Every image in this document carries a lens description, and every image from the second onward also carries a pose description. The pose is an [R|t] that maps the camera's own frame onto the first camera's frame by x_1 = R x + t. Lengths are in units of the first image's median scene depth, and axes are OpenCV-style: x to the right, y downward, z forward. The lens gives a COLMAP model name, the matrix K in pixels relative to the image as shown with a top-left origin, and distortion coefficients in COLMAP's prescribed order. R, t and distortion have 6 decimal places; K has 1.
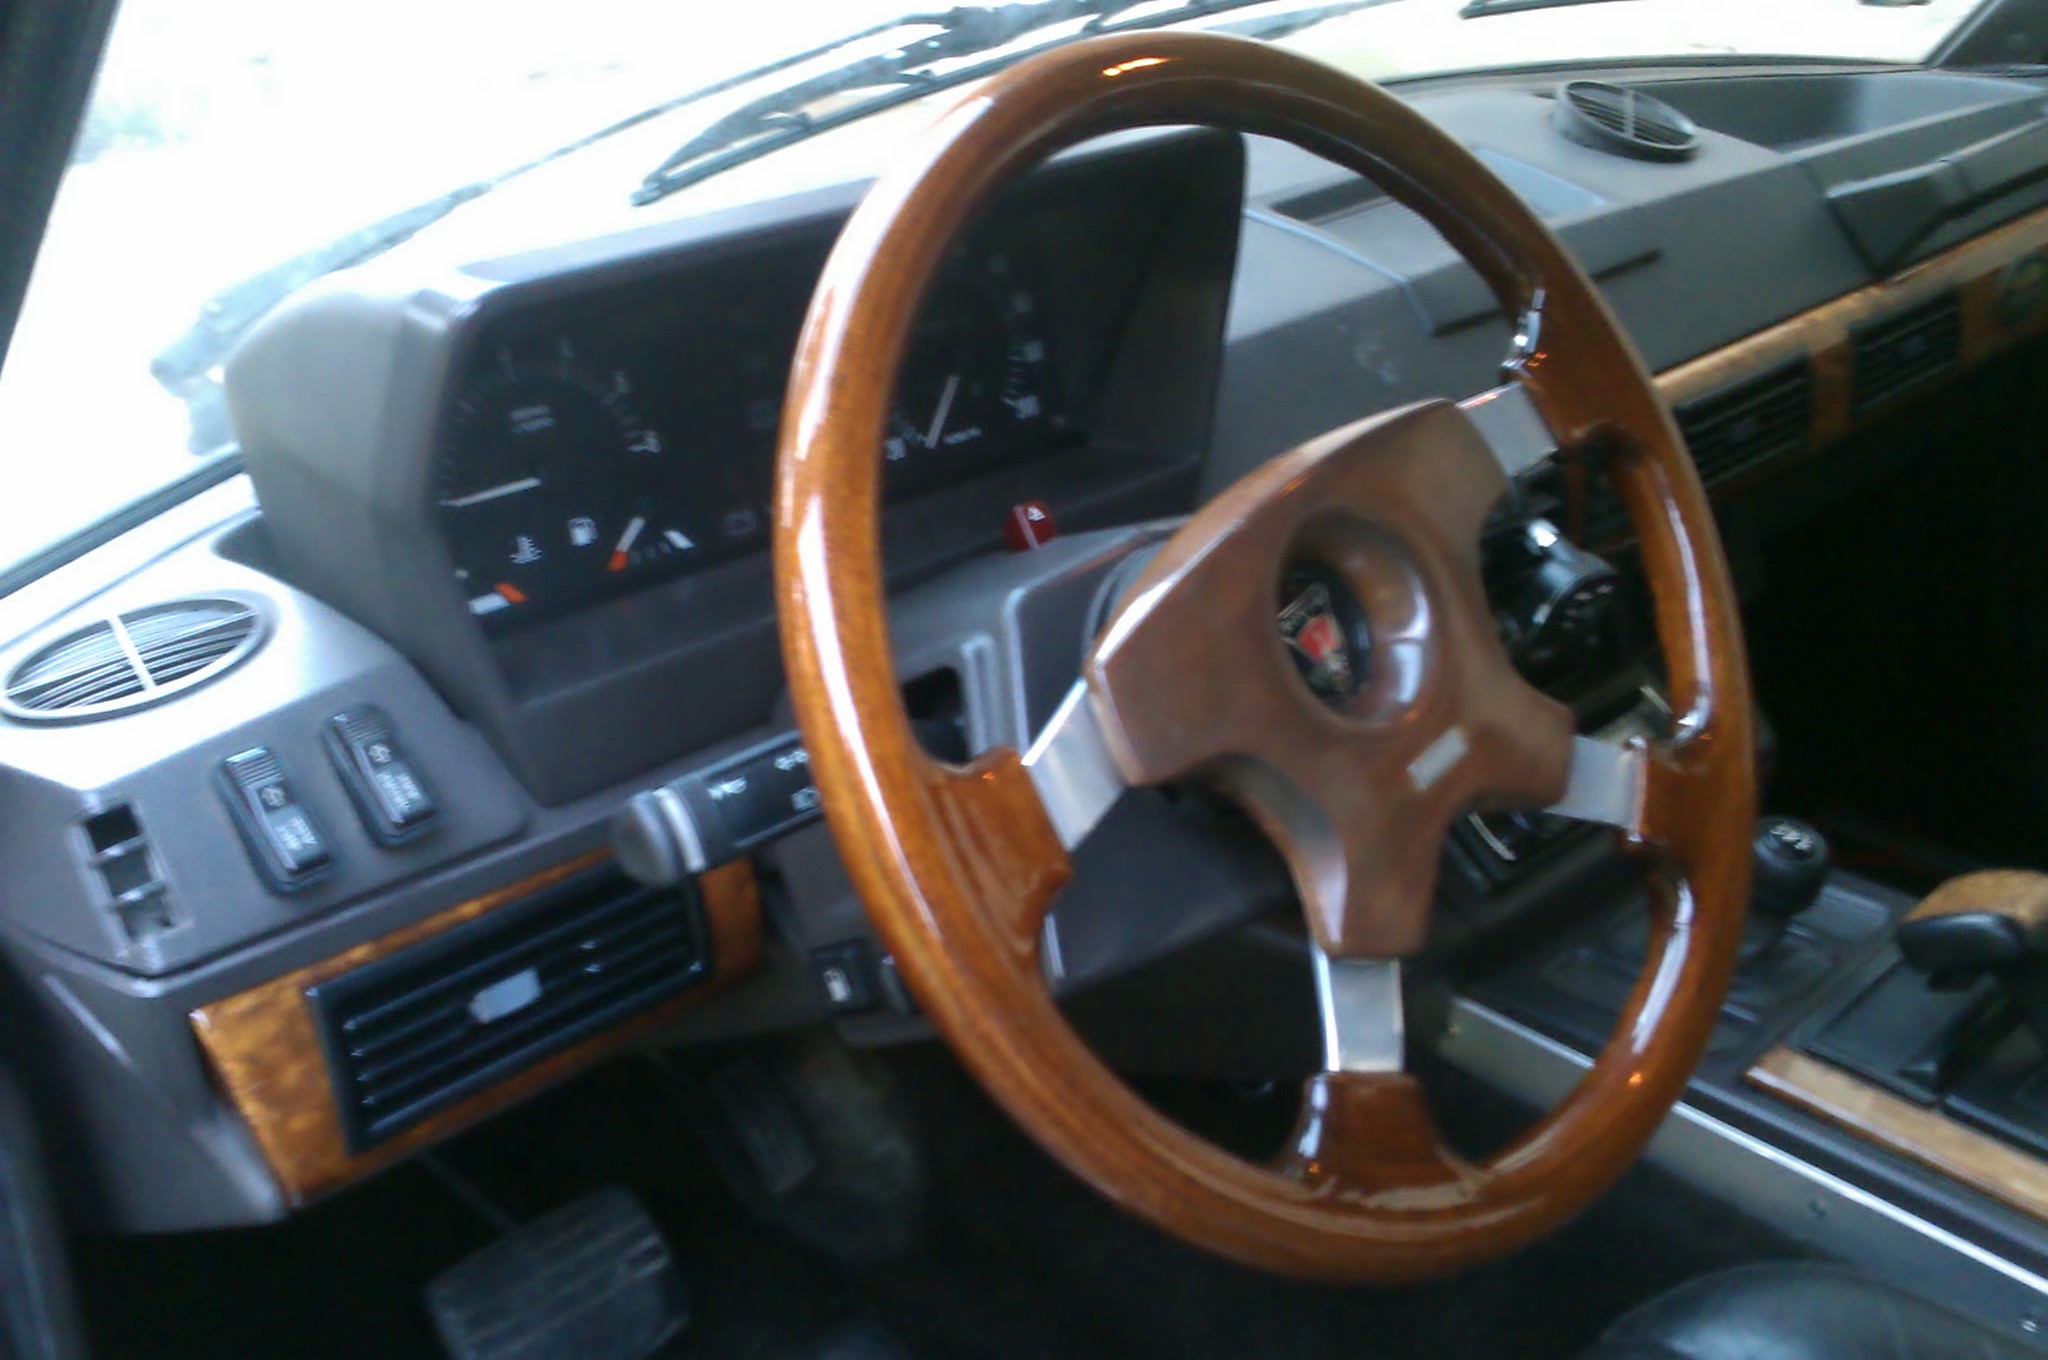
lens RADIAL K [[1943.3, 0, 1024.0], [0, 1943.3, 680.0], [0, 0, 1]] dist [0.006603, 0.003185]
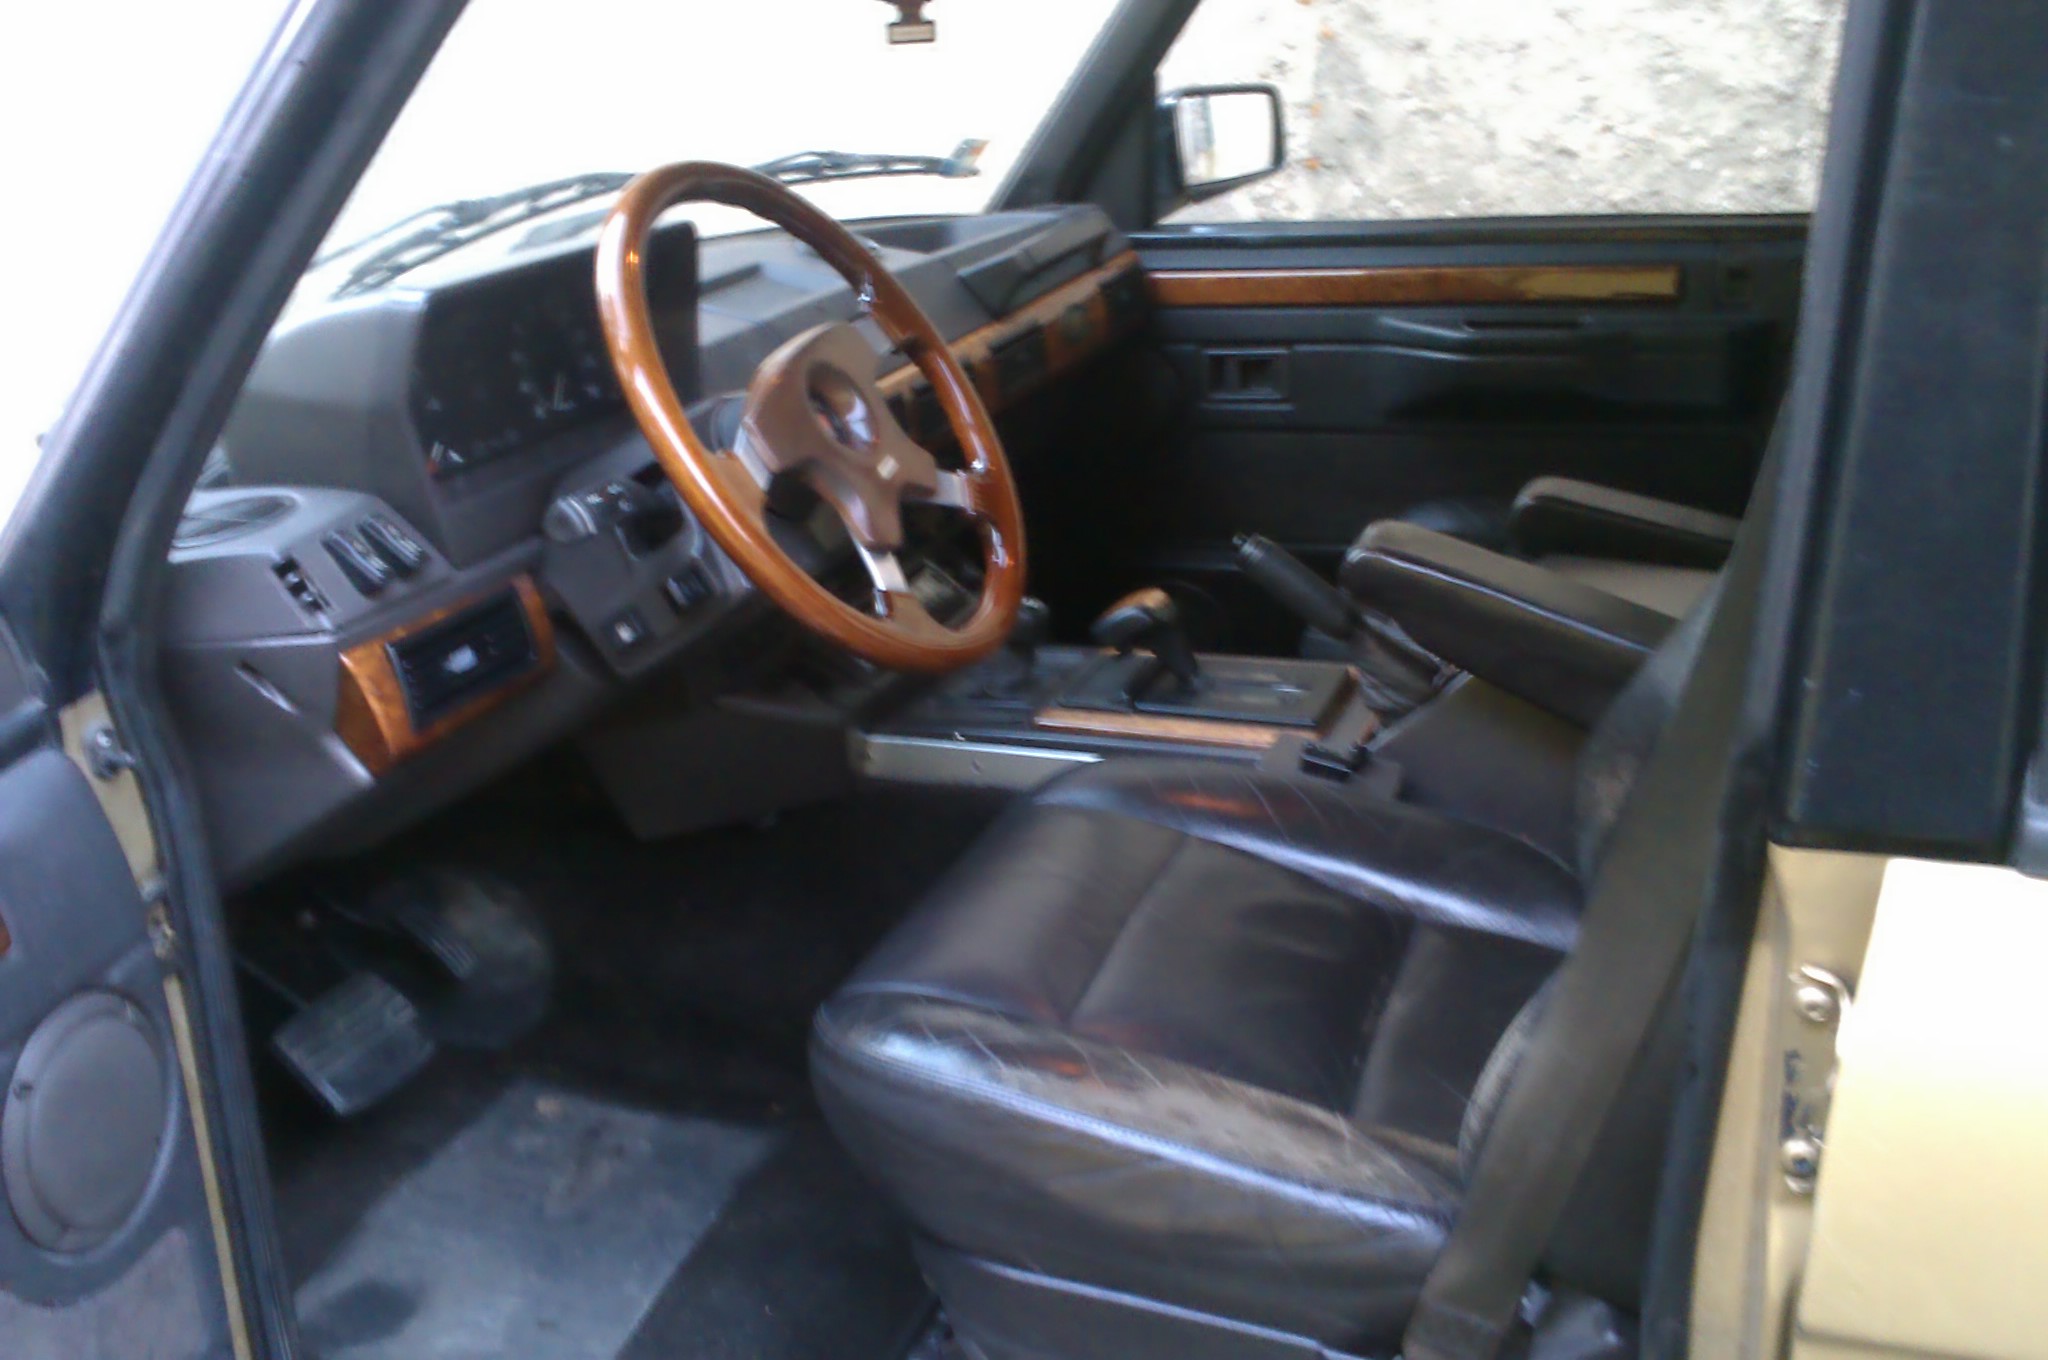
lens RADIAL K [[2202.7, 0, 1024.0], [0, 2202.7, 680.0], [0, 0, 1]] dist [-0.108390, -0.000047]
pose [[0.892635, -0.154375, 0.423523, -0.673553], [0.222058, 0.968215, -0.115104, 0.543098], [-0.392292, 0.196792, 0.898543, -1.129047]]
